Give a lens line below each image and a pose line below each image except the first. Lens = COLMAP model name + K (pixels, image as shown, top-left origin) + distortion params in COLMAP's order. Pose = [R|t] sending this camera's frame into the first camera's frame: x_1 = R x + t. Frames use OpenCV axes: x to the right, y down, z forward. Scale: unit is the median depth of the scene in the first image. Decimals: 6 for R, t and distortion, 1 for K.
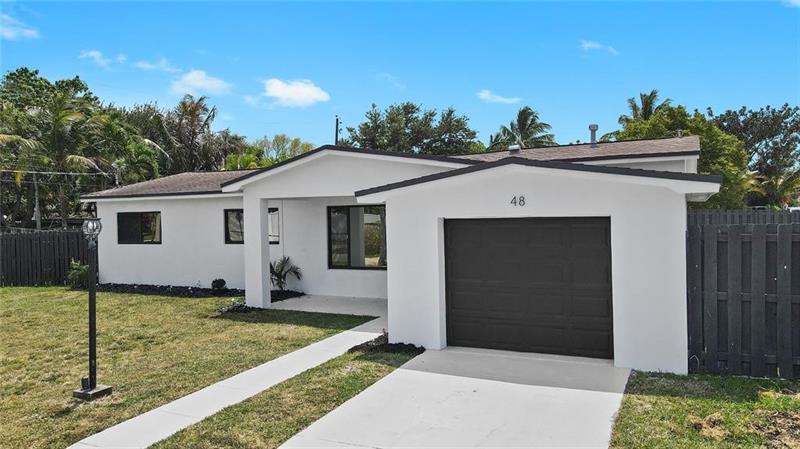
lens RADIAL K [[581.6, 0, 400.0], [0, 581.6, 224.5], [0, 0, 1]] dist [0.000260, 0.003534]
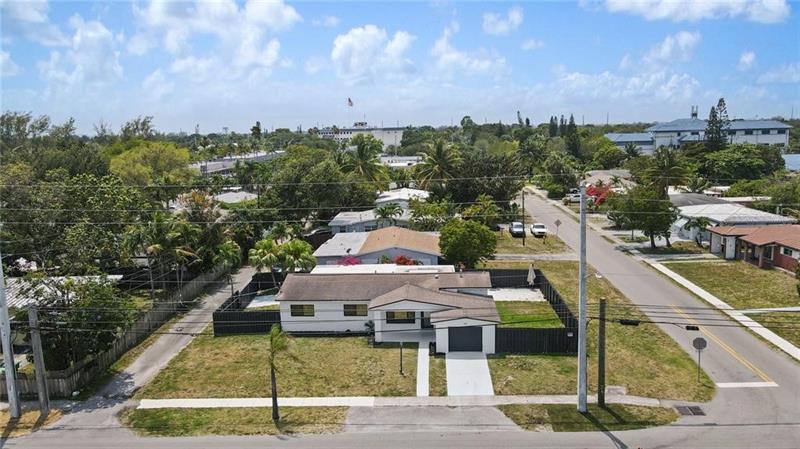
lens RADIAL K [[581.6, 0, 400.0], [0, 581.6, 224.5], [0, 0, 1]] dist [0.000260, 0.003534]
pose [[0.926489, -0.066650, 0.370373, -1.023024], [0.013629, 0.989488, 0.143968, -0.778871], [-0.376075, -0.128337, 0.917658, -1.589949]]
